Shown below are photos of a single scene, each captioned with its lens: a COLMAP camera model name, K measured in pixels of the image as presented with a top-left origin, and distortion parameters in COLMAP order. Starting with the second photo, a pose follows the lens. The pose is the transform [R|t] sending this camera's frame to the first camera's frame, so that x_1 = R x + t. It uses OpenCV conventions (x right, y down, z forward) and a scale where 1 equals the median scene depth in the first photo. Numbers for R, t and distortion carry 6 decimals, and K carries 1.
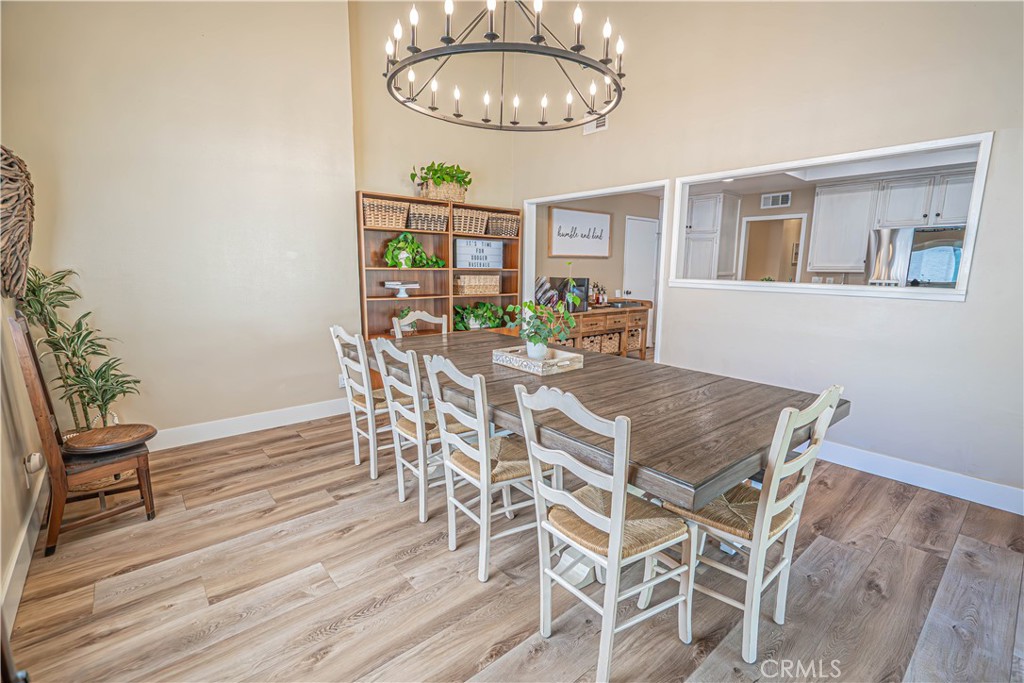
lens RADIAL K [[463.1, 0, 511.2], [0, 463.1, 344.3], [0, 0, 1]] dist [0.001954, 0.000445]
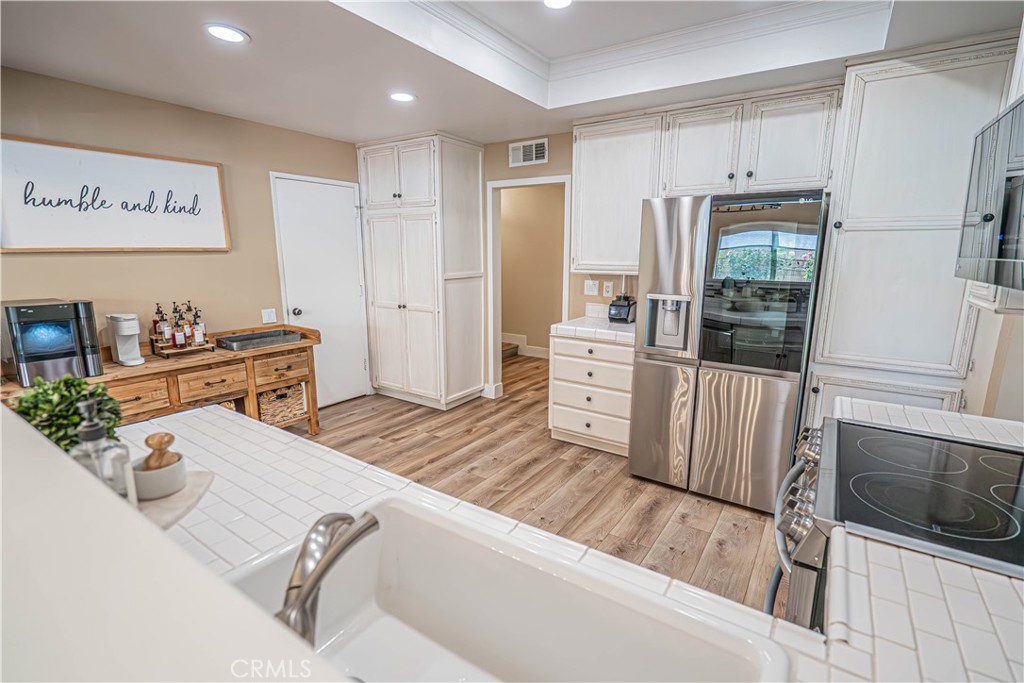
lens RADIAL K [[463.1, 0, 515.3], [0, 463.1, 339.5], [0, 0, 1]] dist [0.001954, 0.000445]
pose [[0.966502, -0.057163, 0.250212, 0.403985], [0.049454, 0.998091, 0.036993, -0.094484], [-0.251848, -0.023379, 0.967484, 0.429787]]
